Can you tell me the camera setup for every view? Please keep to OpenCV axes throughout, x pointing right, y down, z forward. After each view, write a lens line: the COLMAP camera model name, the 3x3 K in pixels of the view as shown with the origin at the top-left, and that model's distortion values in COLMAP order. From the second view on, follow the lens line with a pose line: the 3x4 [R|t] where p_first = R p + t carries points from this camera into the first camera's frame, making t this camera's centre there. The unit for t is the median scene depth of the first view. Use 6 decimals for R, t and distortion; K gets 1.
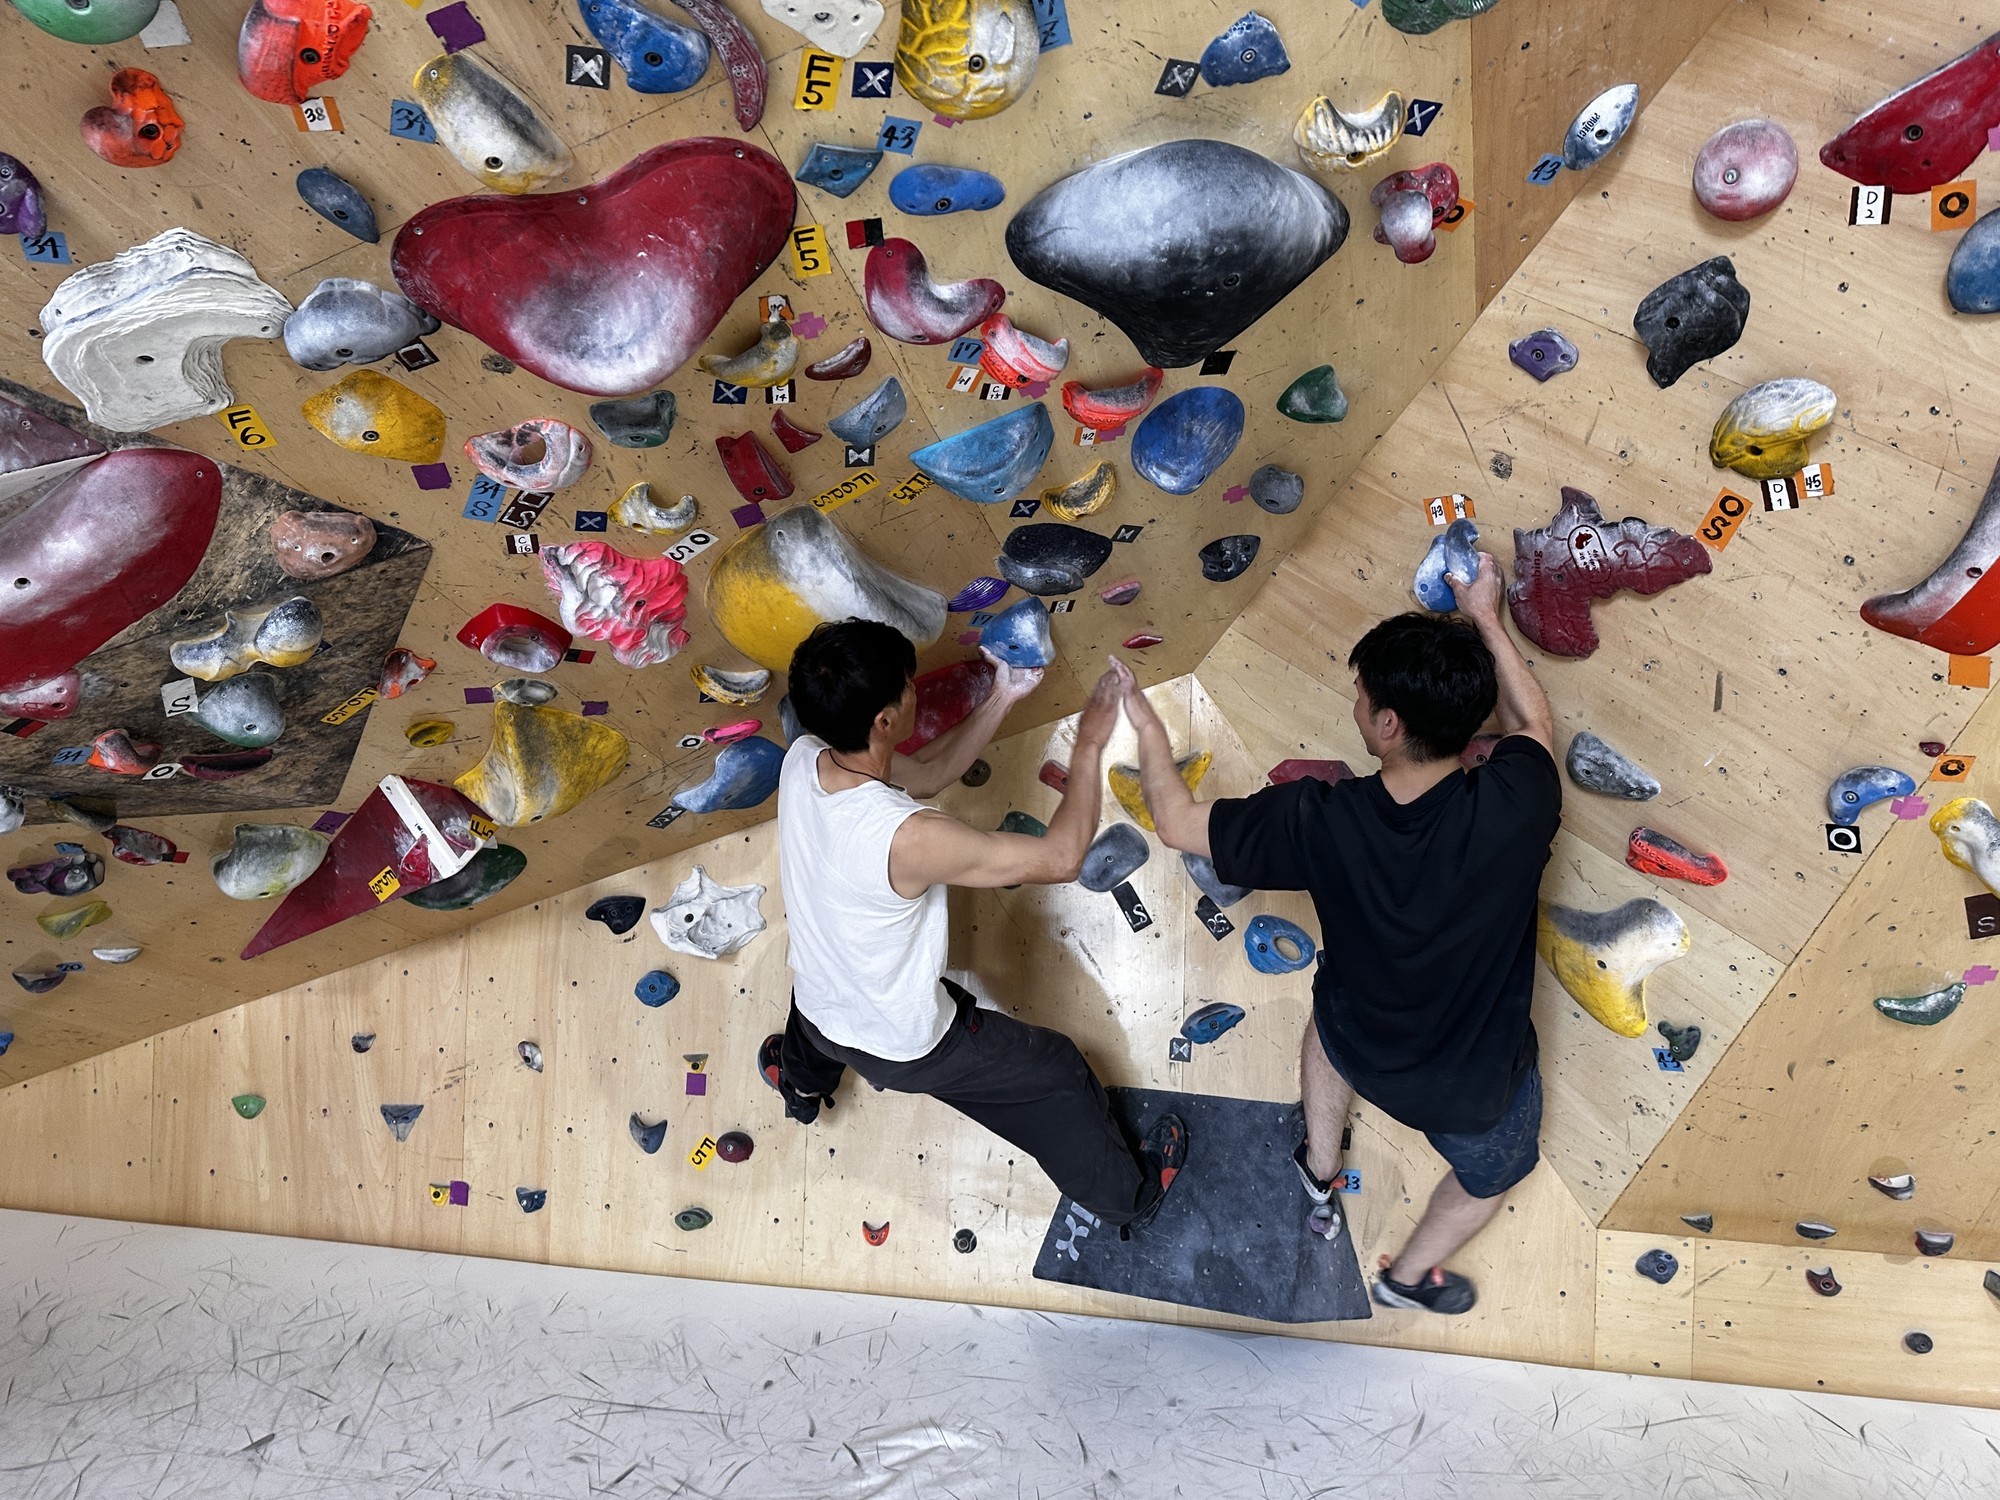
lens RADIAL K [[1366.0, 0, 1000.0], [0, 1366.0, 750.0], [0, 0, 1]] dist [0.067246, -0.116515]
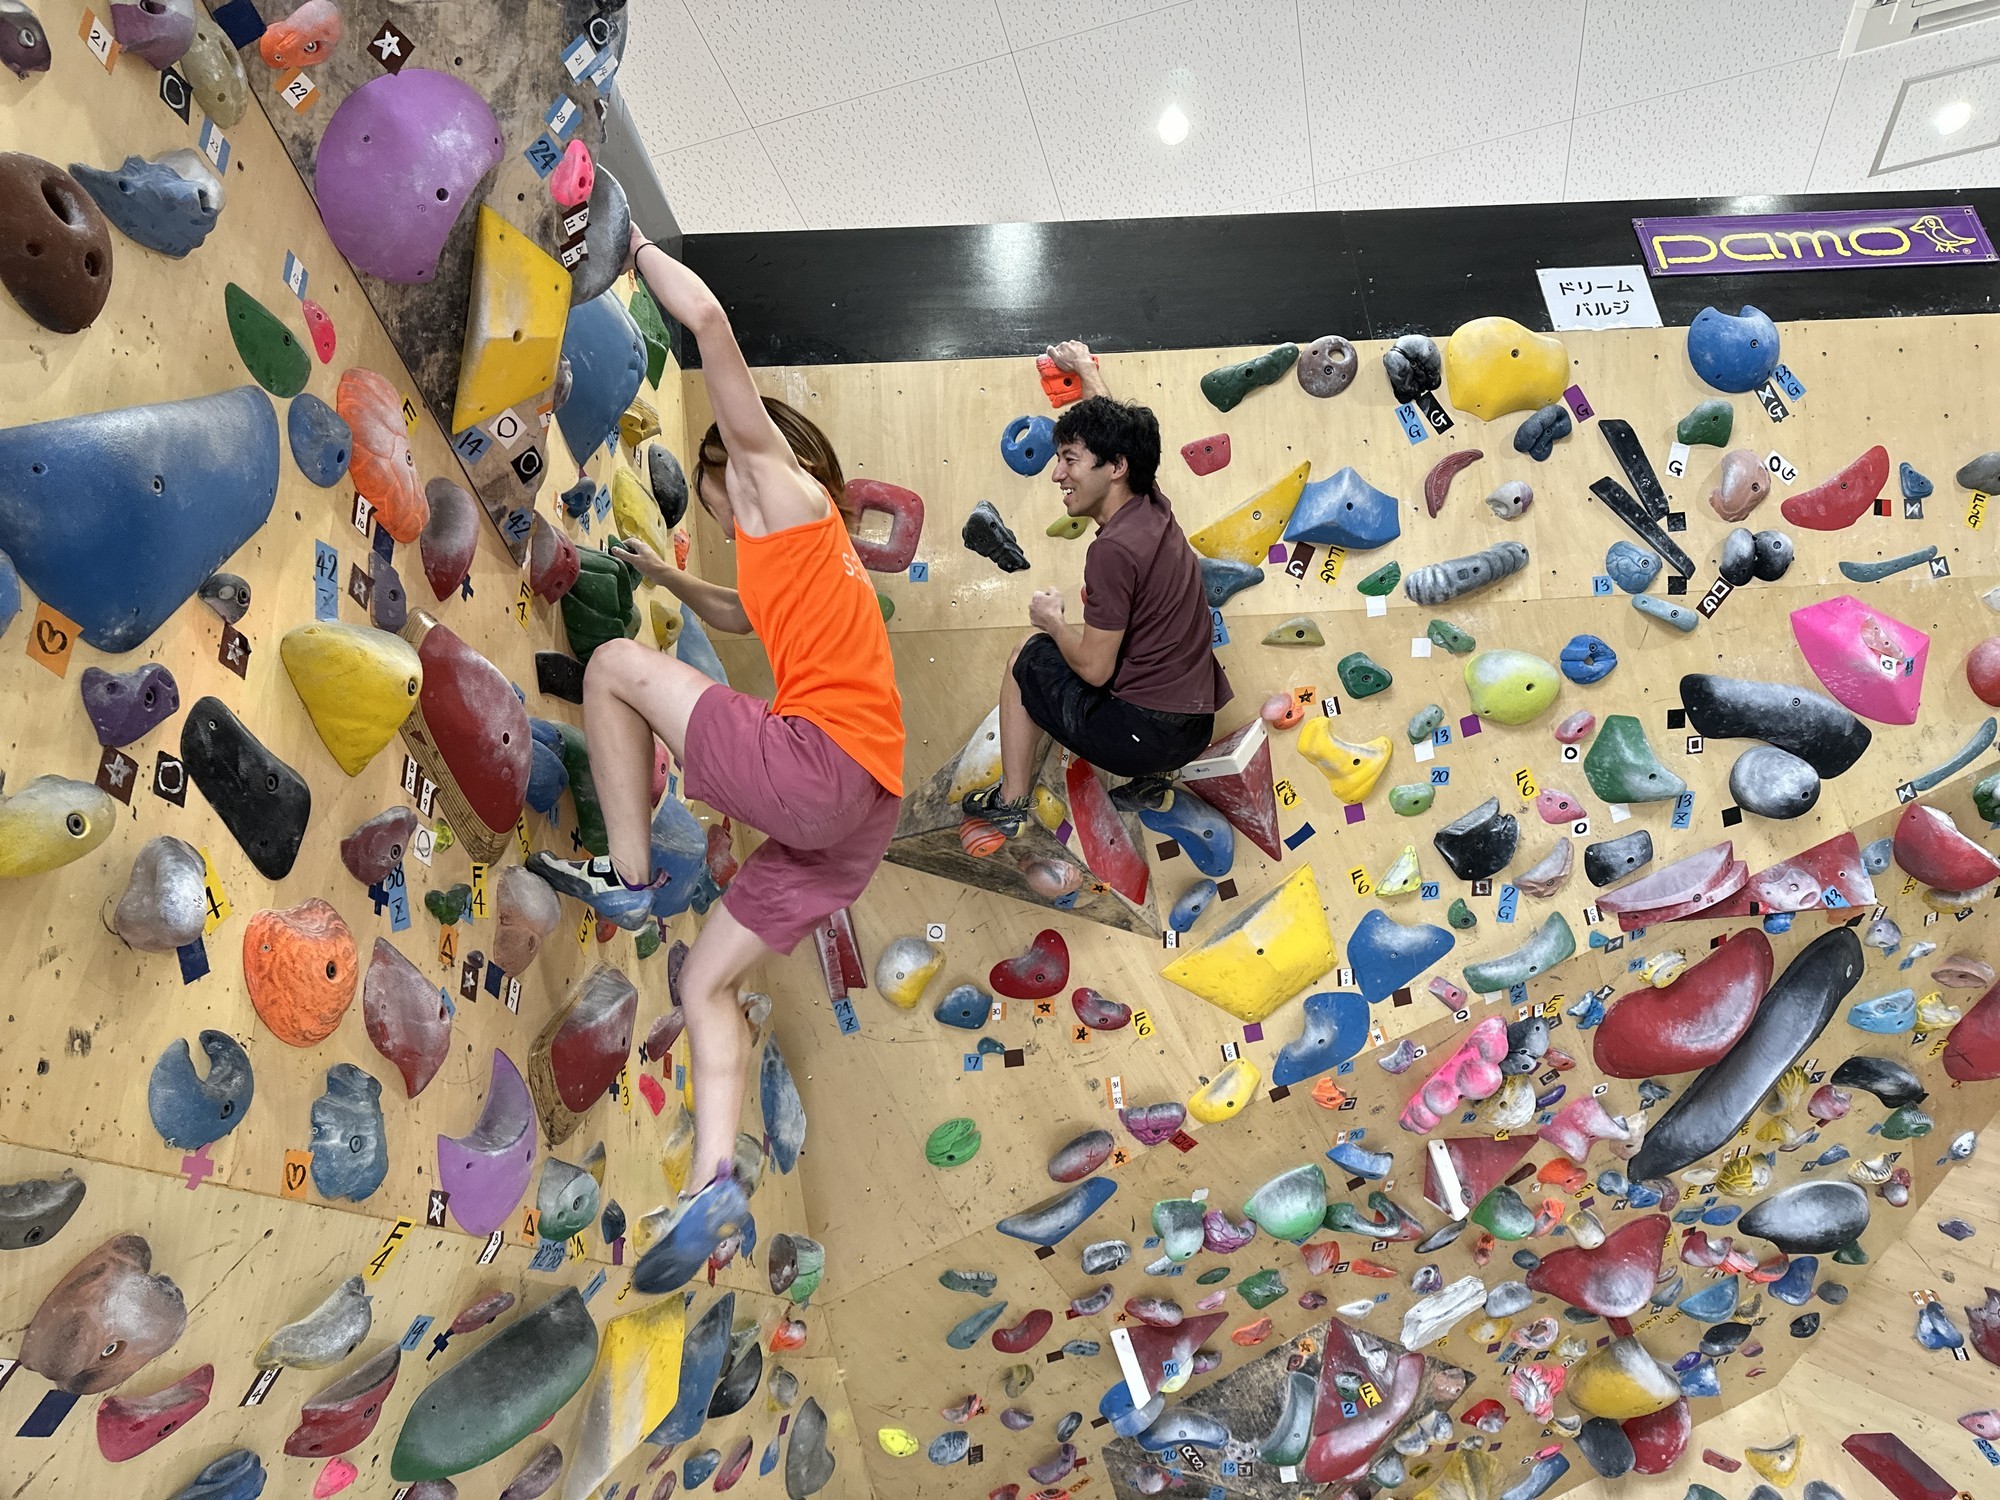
lens RADIAL K [[1420.2, 0, 1000.0], [0, 1420.2, 750.0], [0, 0, 1]] dist [0.000827, -0.000344]
pose [[0.992185, -0.122571, -0.023346, -0.974928], [0.101650, 0.902532, -0.418452, -0.176945], [0.072361, 0.412809, 0.907939, -1.492734]]
